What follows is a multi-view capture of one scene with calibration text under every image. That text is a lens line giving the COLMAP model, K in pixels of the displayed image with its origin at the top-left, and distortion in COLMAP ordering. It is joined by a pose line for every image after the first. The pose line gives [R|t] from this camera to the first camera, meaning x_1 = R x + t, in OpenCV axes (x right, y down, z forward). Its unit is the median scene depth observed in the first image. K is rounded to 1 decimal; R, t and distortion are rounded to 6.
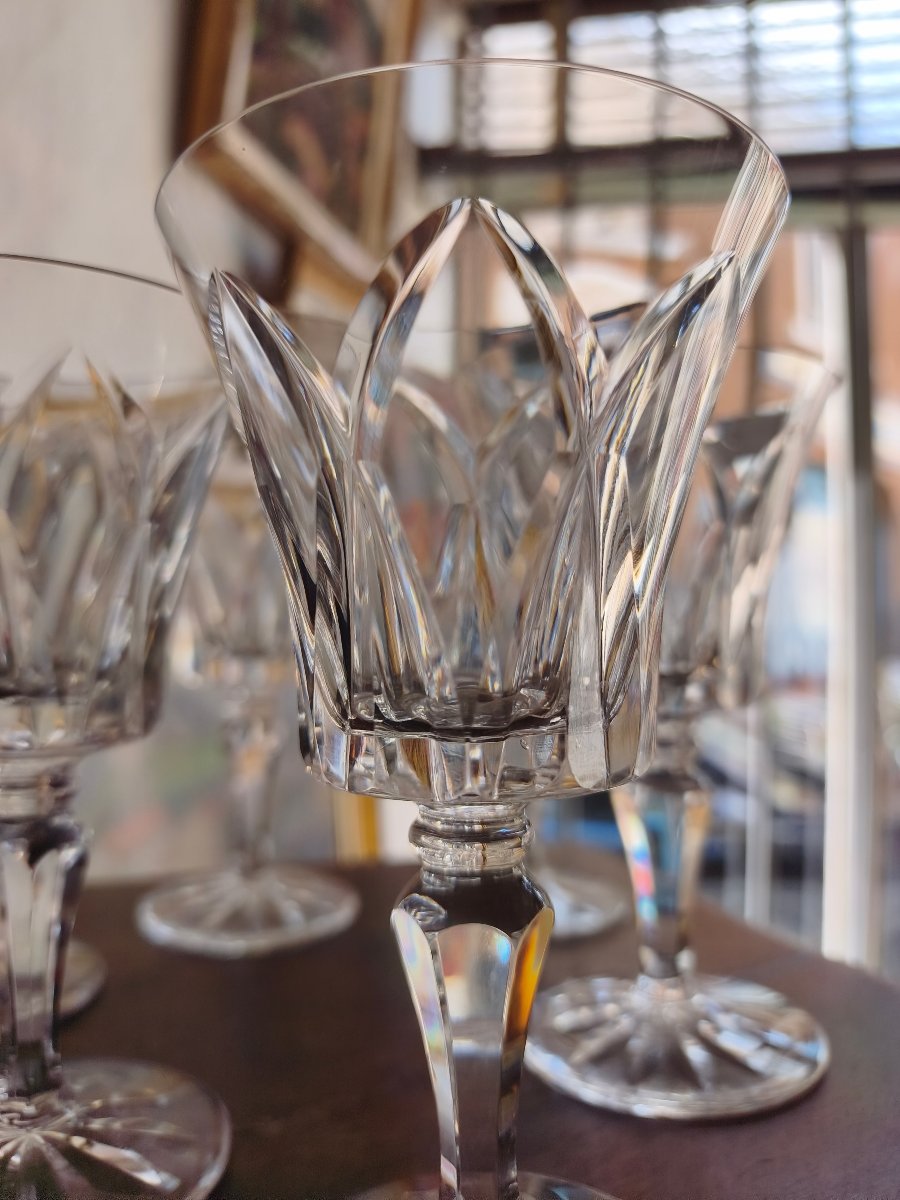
lens RADIAL K [[819.3, 0, 450.0], [0, 819.3, 600.0], [0, 0, 1]] dist [0.001825, -0.000533]
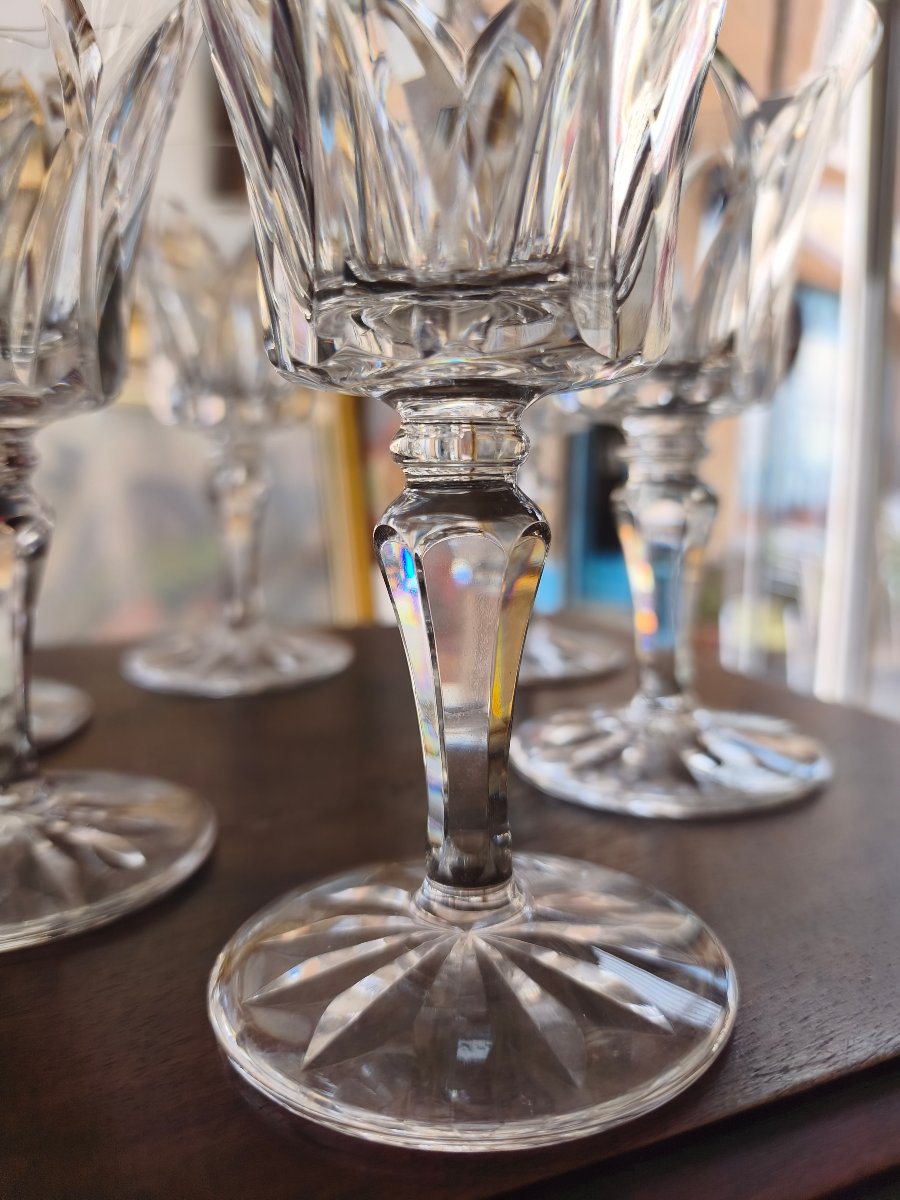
lens RADIAL K [[791.4, 0, 450.0], [0, 791.4, 600.0], [0, 0, 1]] dist [0.038813, 0.000286]
pose [[0.999981, -0.005789, -0.002243, 0.011023], [0.006033, 0.991343, 0.131158, 0.230865], [0.001464, -0.131170, 0.991359, 0.078903]]
